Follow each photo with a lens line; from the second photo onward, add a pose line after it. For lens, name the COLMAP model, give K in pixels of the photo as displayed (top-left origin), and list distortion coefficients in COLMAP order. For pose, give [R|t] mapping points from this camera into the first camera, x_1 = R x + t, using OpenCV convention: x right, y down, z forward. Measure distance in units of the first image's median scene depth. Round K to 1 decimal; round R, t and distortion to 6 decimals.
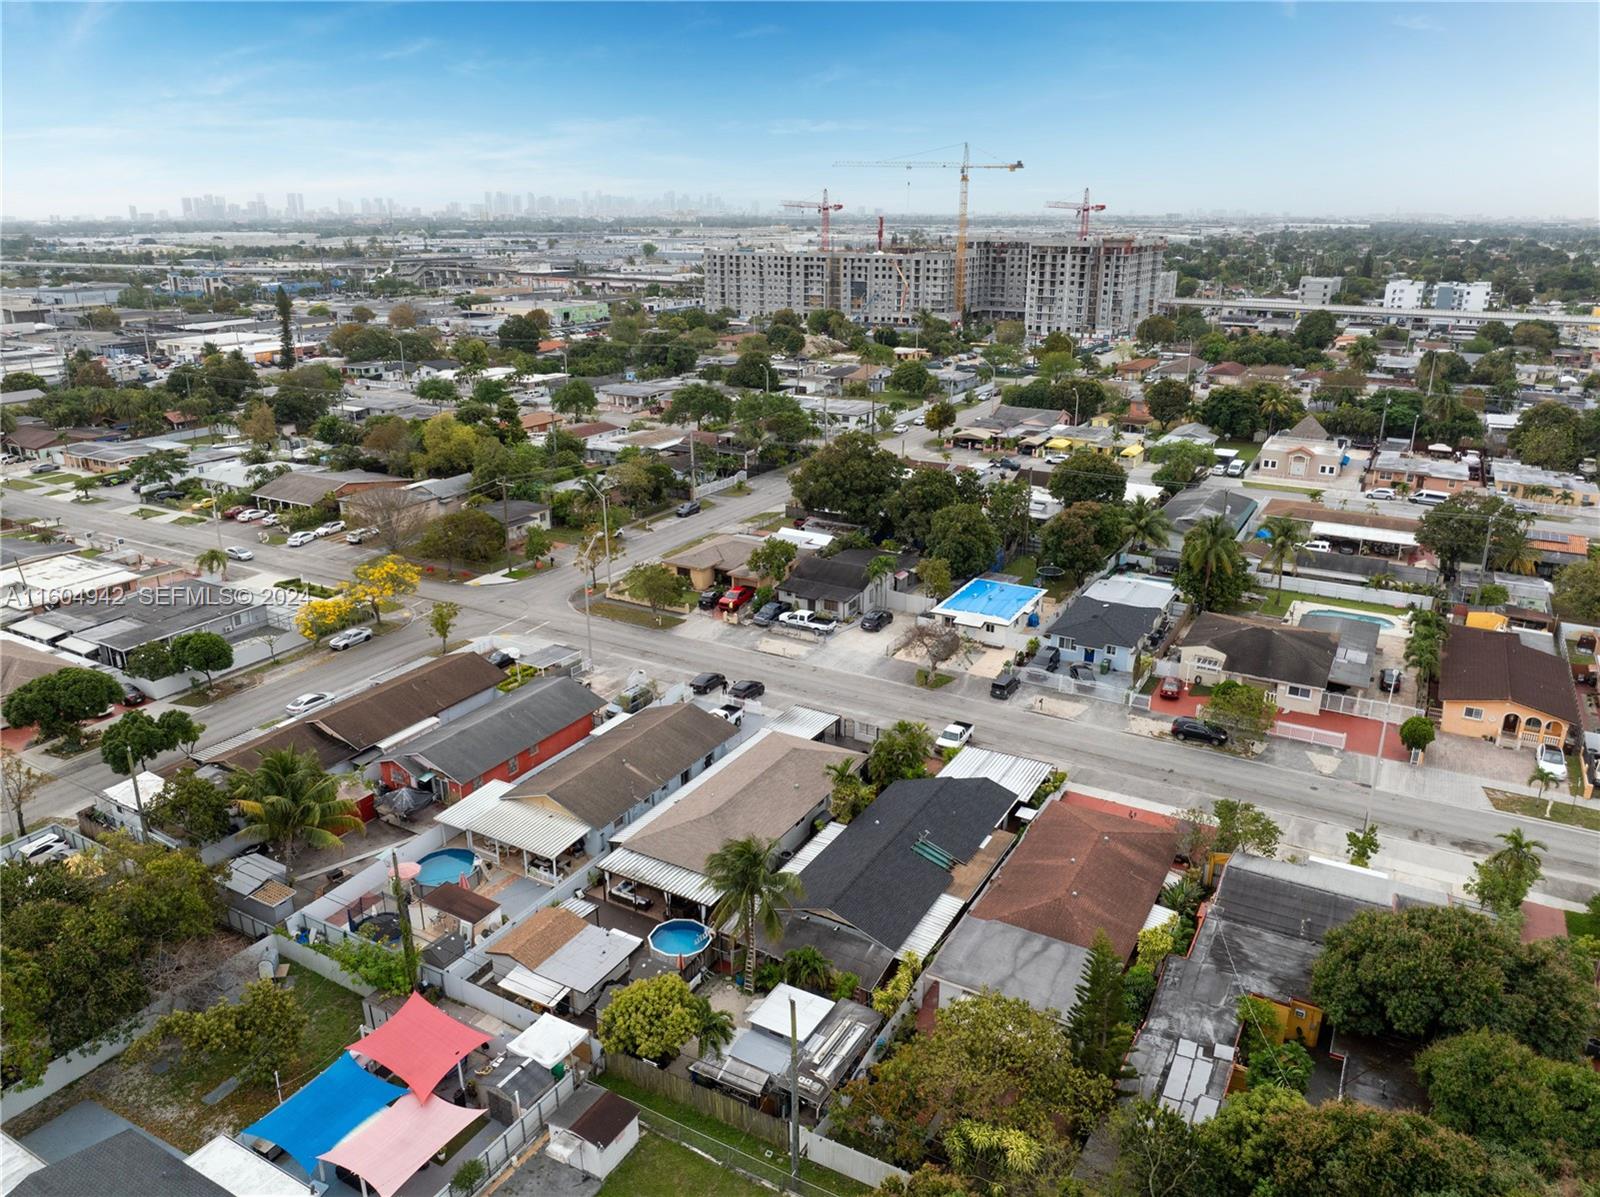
lens RADIAL K [[1120.9, 0, 802.5], [0, 1120.9, 599.0], [0, 0, 1]] dist [-0.025409, -0.012631]
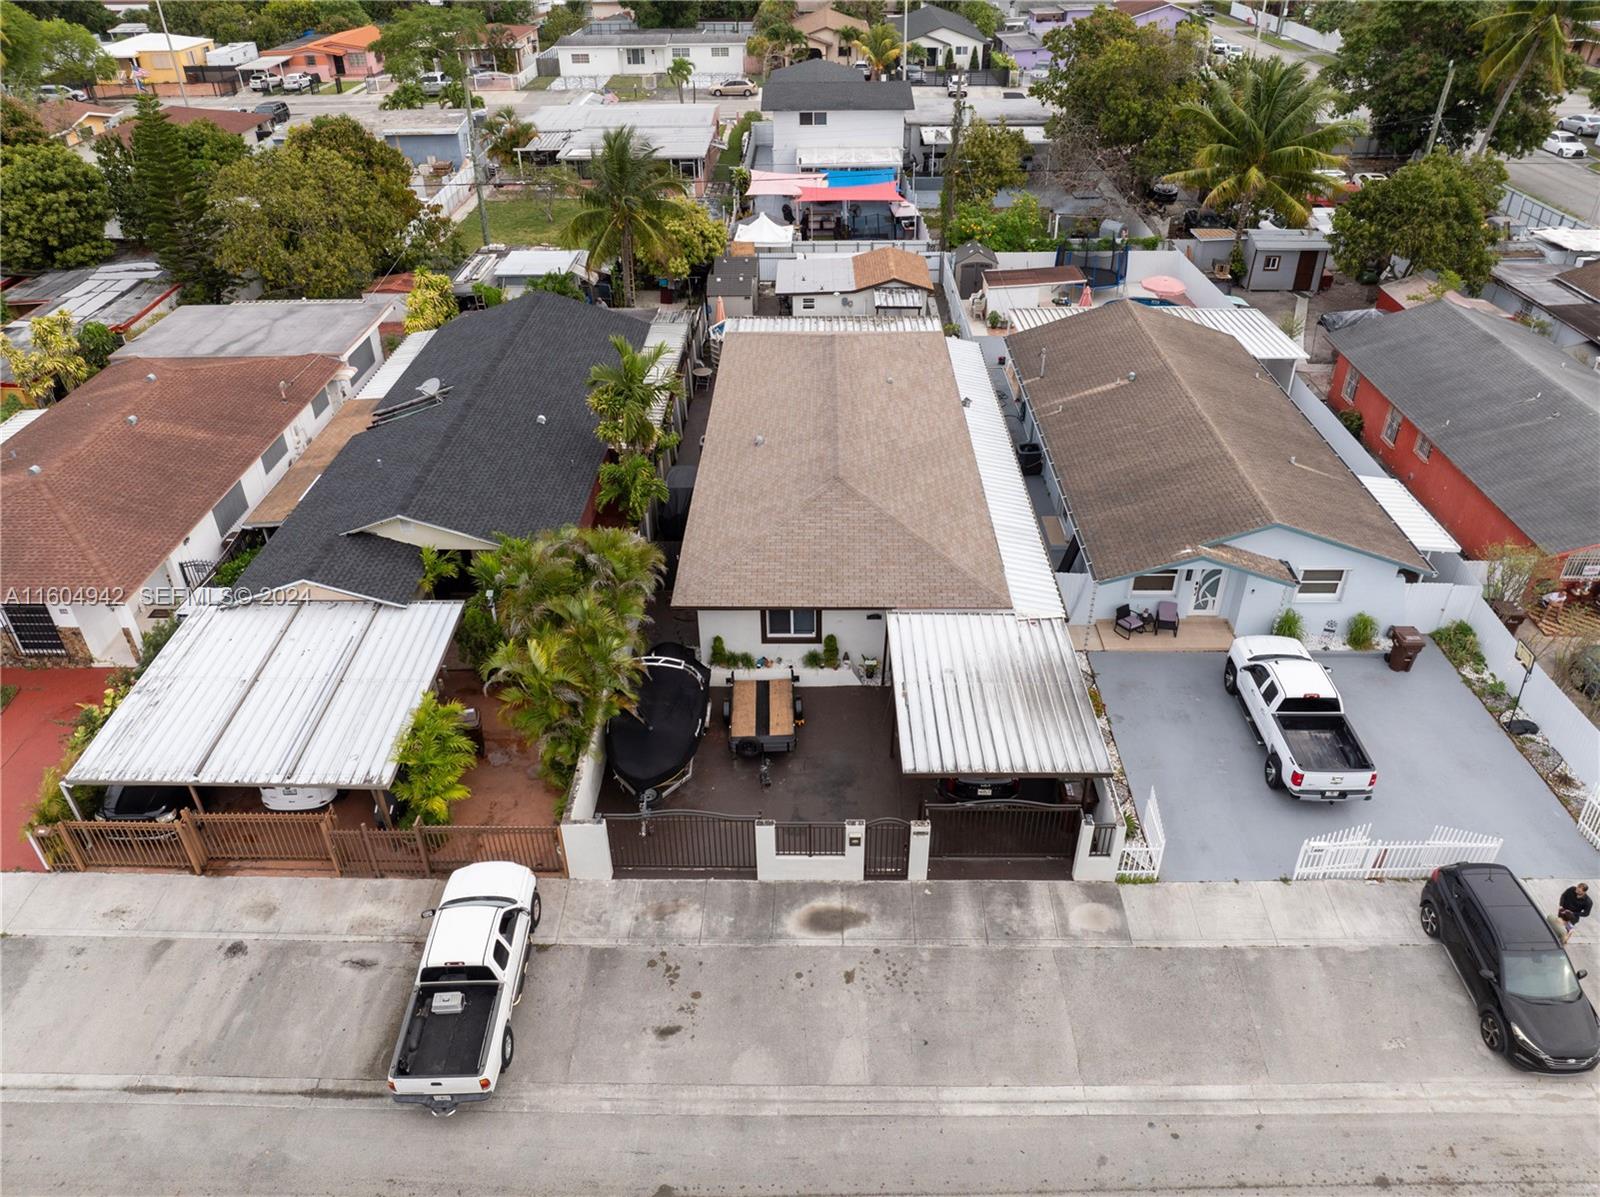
lens RADIAL K [[1120.9, 0, 805.2], [0, 1120.9, 591.5], [0, 0, 1]] dist [-0.025409, -0.012631]
pose [[-0.877142, 0.269887, -0.397220, 0.109167], [-0.148274, 0.634528, 0.758544, -0.084572], [0.456768, 0.724248, -0.516554, 0.832398]]
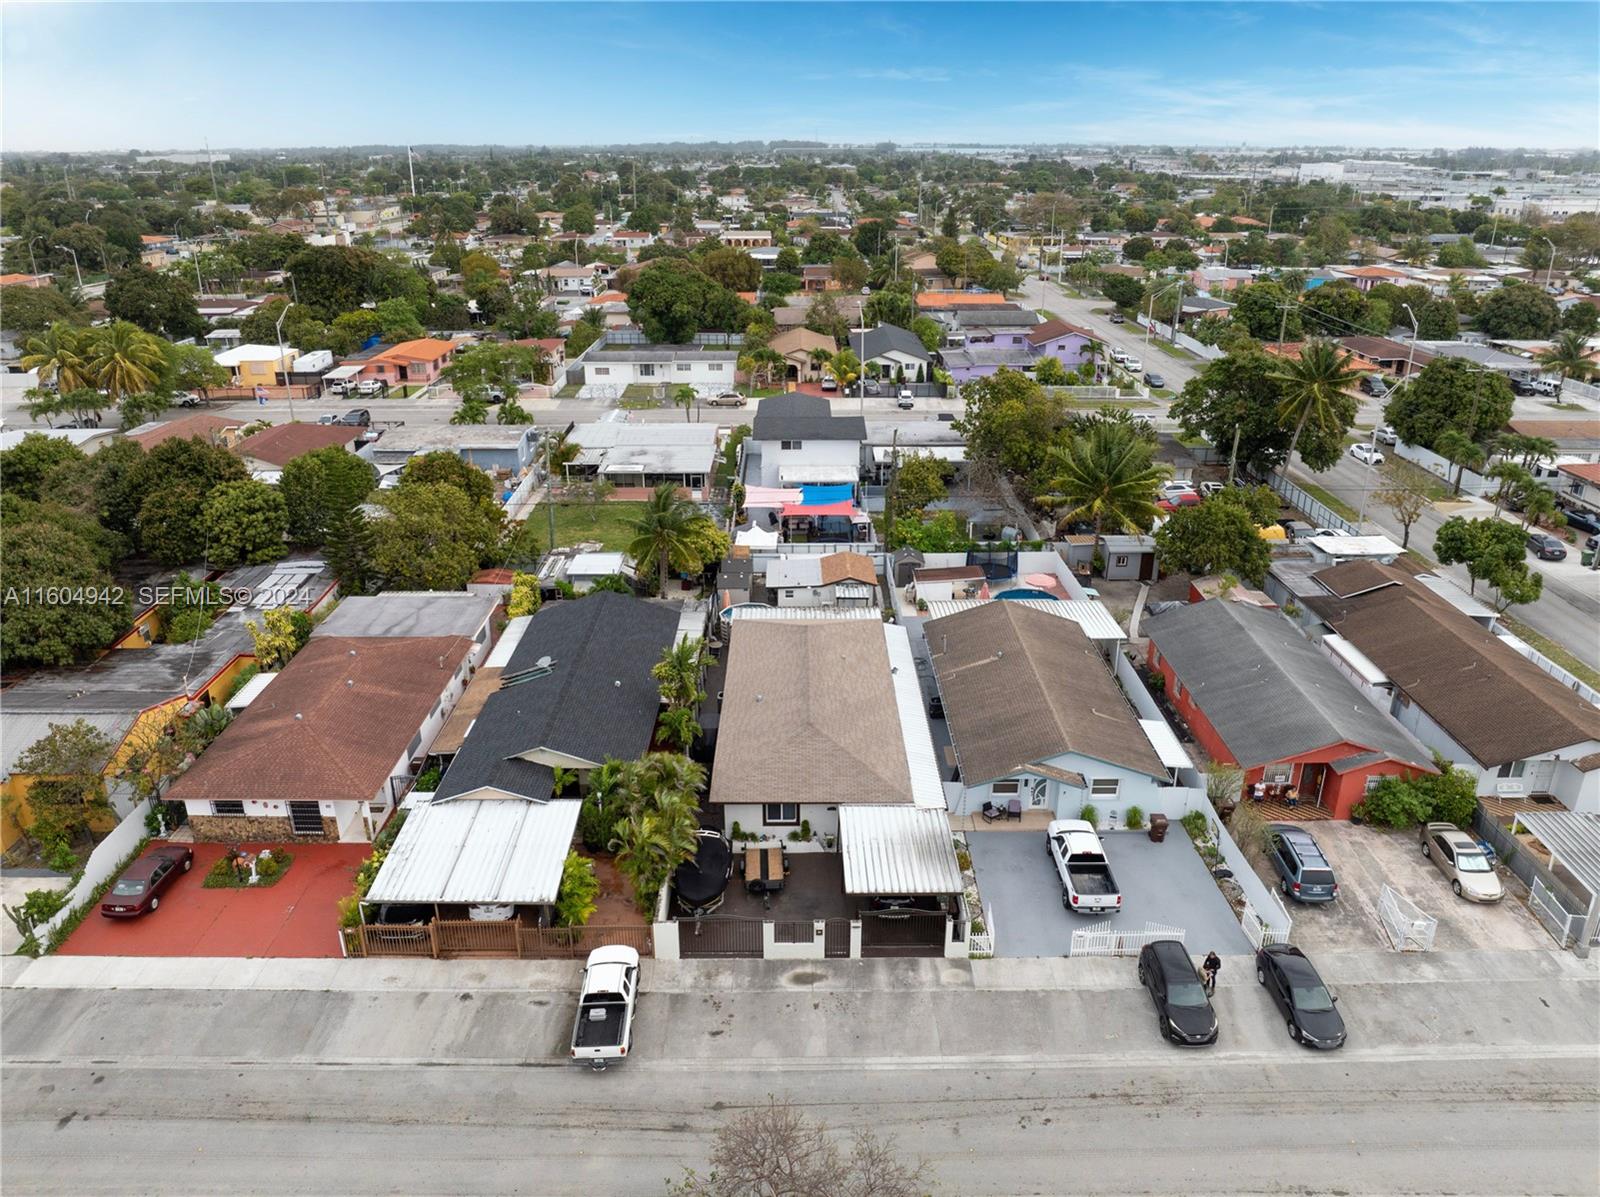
lens RADIAL K [[1120.9, 0, 802.8], [0, 1120.9, 592.5], [0, 0, 1]] dist [-0.025409, -0.012631]
pose [[-0.868406, 0.184739, -0.460155, 0.178861], [-0.161104, 0.772540, 0.614189, -0.201195], [0.468953, 0.607498, -0.641116, 0.921243]]
